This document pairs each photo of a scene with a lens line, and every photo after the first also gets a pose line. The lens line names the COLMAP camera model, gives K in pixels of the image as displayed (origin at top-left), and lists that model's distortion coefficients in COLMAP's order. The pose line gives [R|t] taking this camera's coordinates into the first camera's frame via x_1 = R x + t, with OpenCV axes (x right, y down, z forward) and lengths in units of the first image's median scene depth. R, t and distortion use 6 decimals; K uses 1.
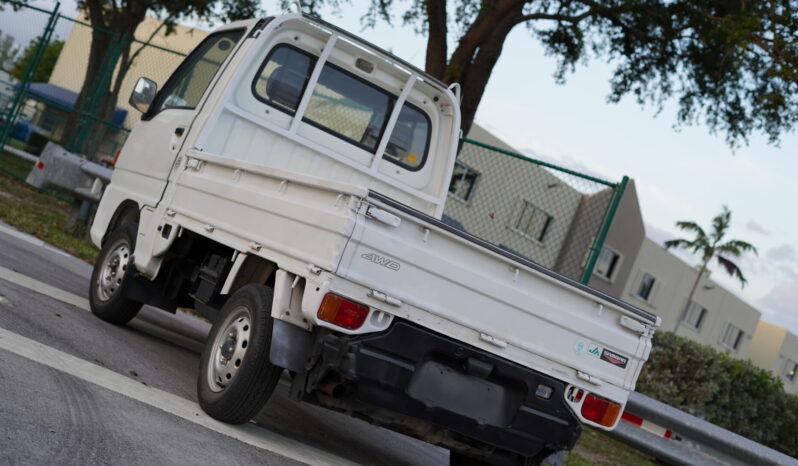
lens RADIAL K [[1223.4, 0, 395.8], [0, 1223.4, 236.0], [0, 0, 1]] dist [-0.012742, -0.010975]
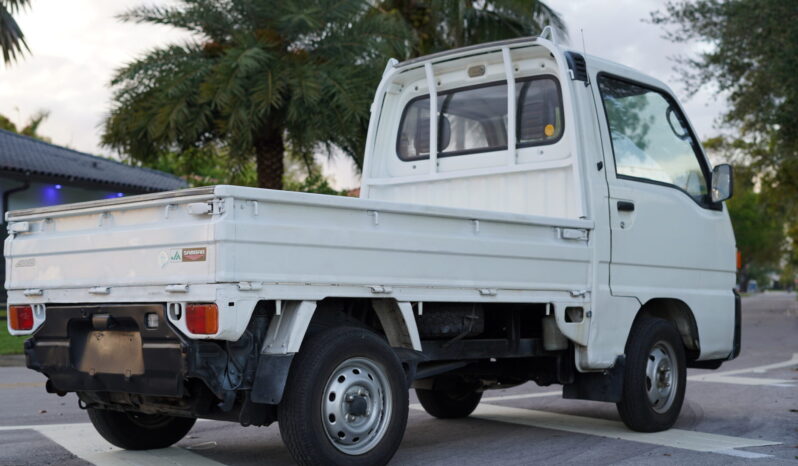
lens RADIAL K [[1223.4, 0, 395.8], [0, 1223.4, 236.0], [0, 0, 1]] dist [-0.012742, -0.010975]
pose [[0.243537, -0.423369, -0.872610, 0.960056], [0.148263, 0.905375, -0.397887, 0.447704], [0.958493, -0.032476, 0.283262, 0.903515]]
